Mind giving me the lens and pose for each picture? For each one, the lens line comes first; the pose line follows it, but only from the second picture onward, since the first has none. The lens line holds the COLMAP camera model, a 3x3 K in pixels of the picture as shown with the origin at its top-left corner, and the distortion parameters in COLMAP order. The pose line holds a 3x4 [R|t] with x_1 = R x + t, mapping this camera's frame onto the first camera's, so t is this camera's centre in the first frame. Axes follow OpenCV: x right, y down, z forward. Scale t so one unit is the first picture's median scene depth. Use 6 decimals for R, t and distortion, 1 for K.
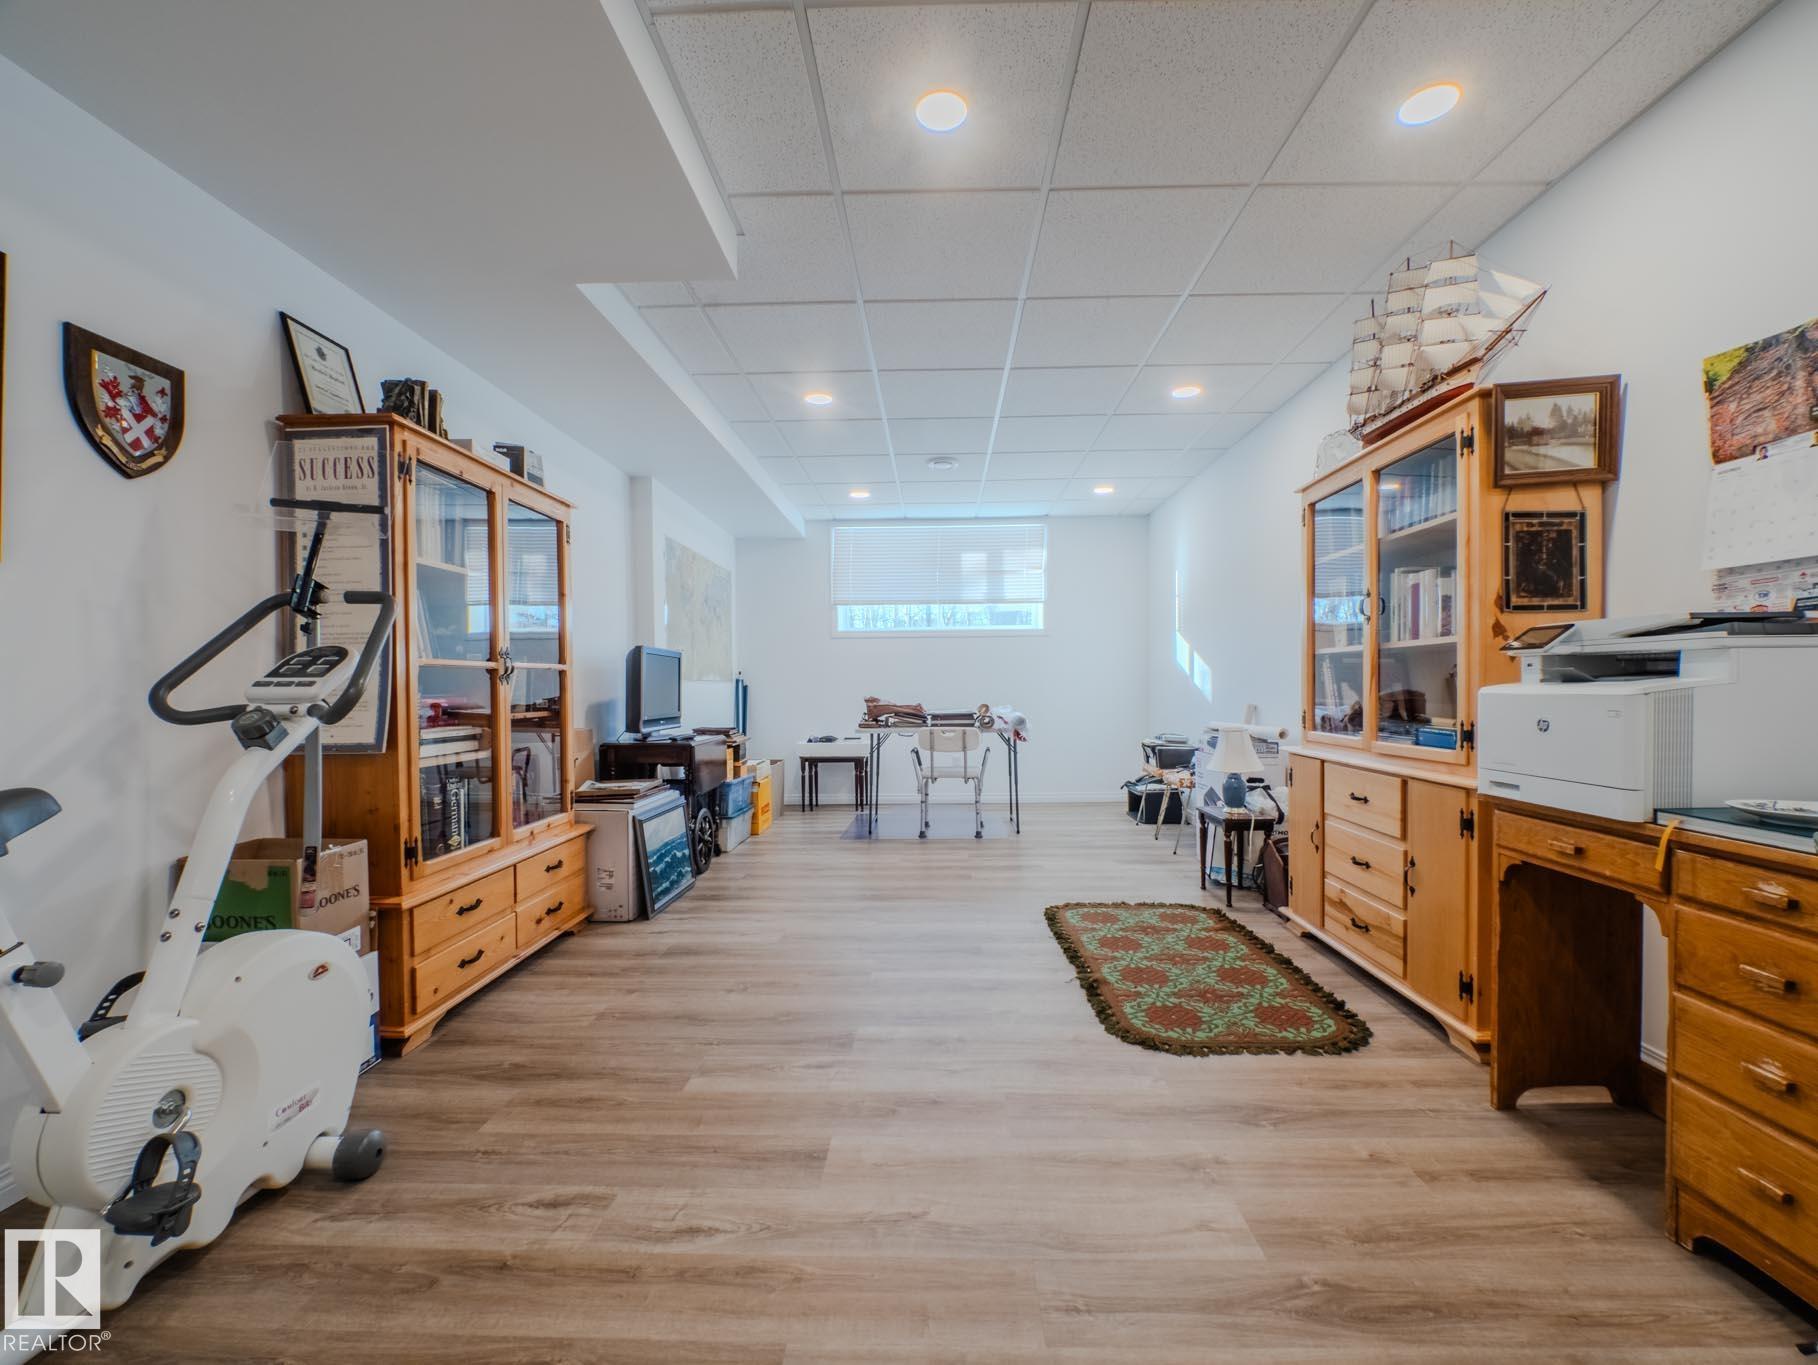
lens RADIAL K [[741.0, 0, 921.9], [0, 741.0, 695.9], [0, 0, 1]] dist [0.009136, -0.010675]
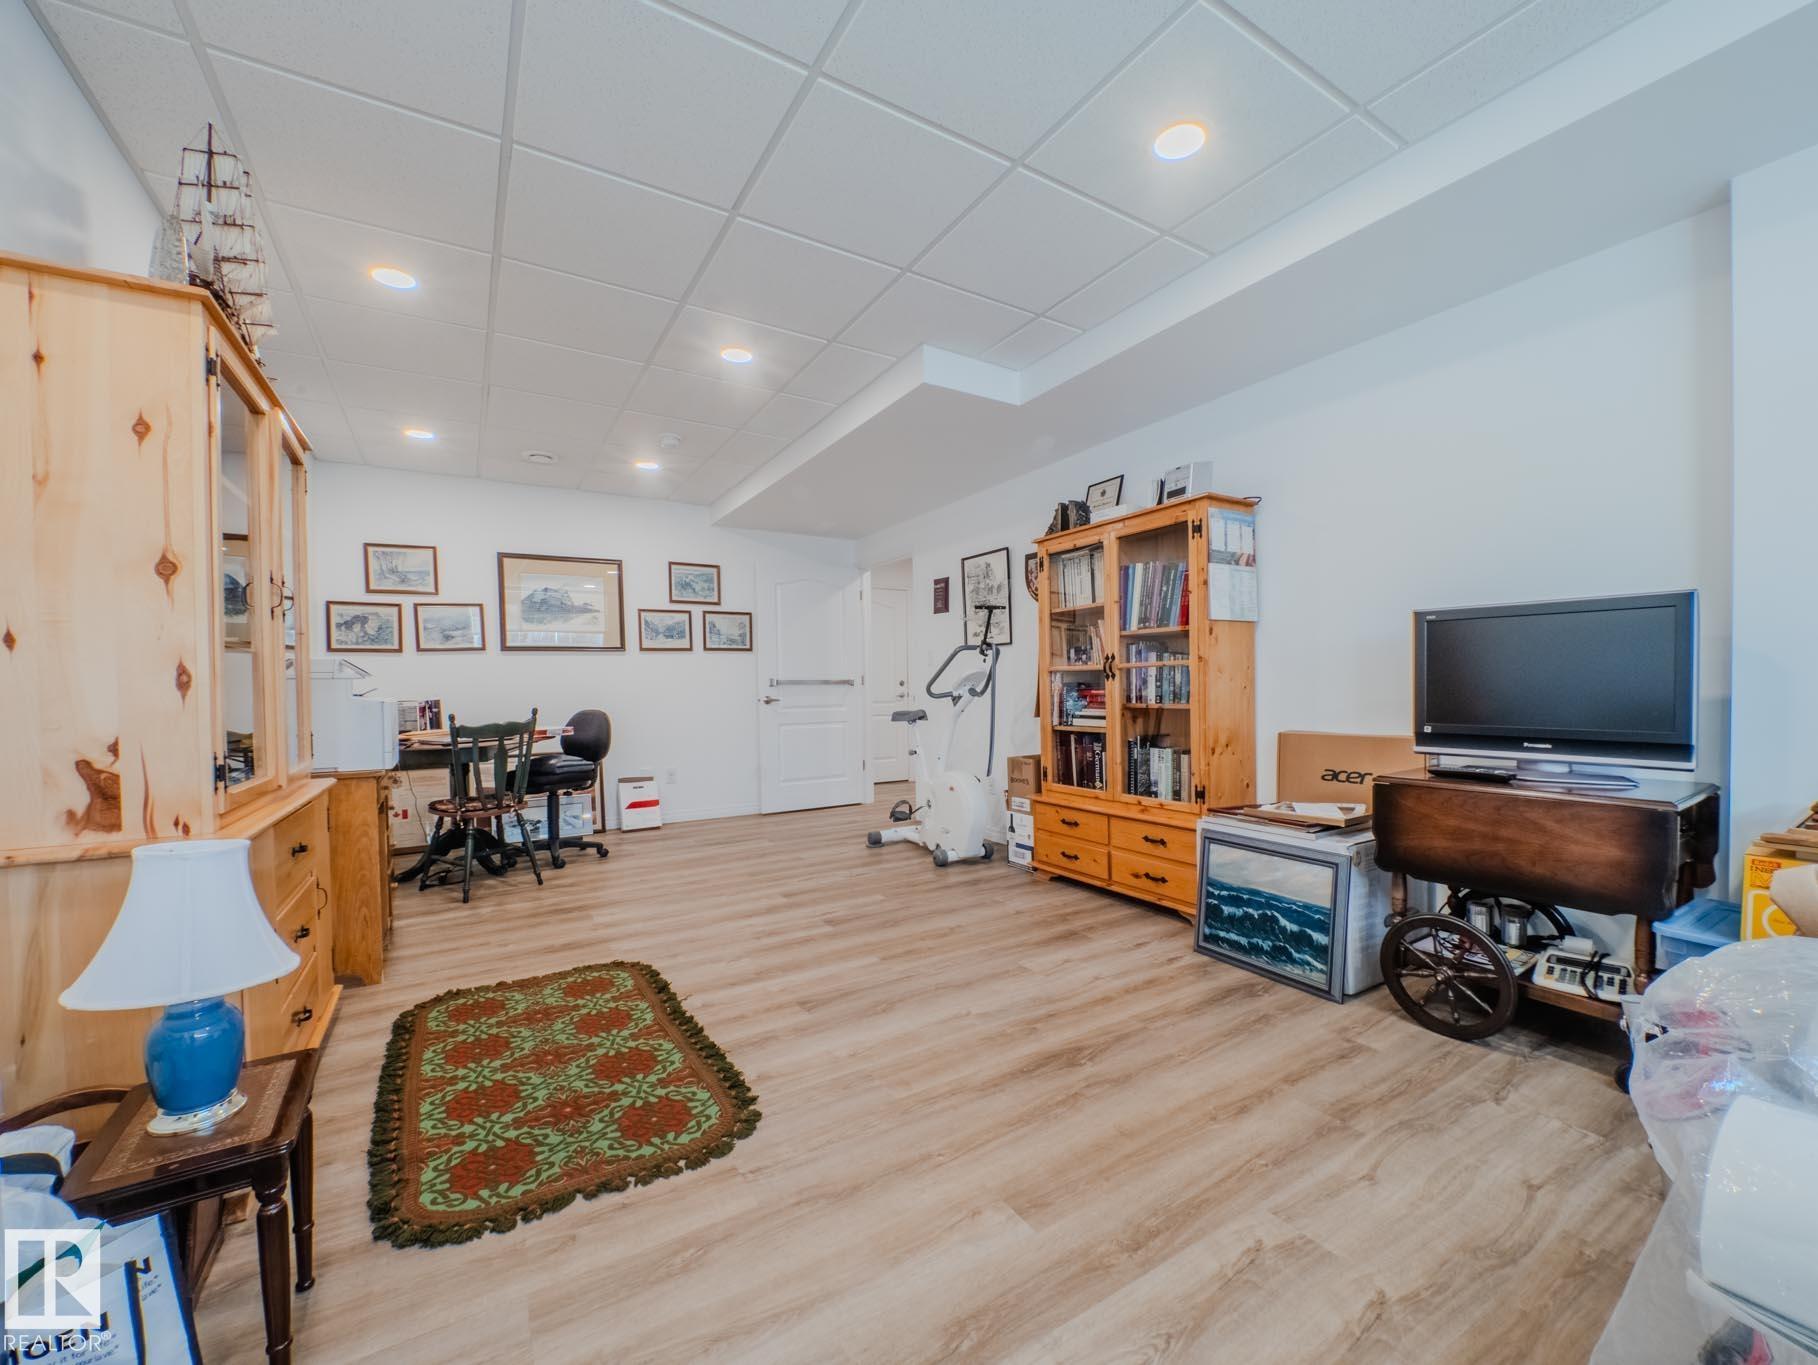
lens RADIAL K [[741.0, 0, 921.9], [0, 741.0, 695.9], [0, 0, 1]] dist [0.009136, -0.010675]
pose [[-0.838984, 0.028534, -0.543408, 0.506557], [0.013887, 0.999422, 0.031038, -0.038113], [0.543980, 0.018494, -0.838895, 2.179427]]
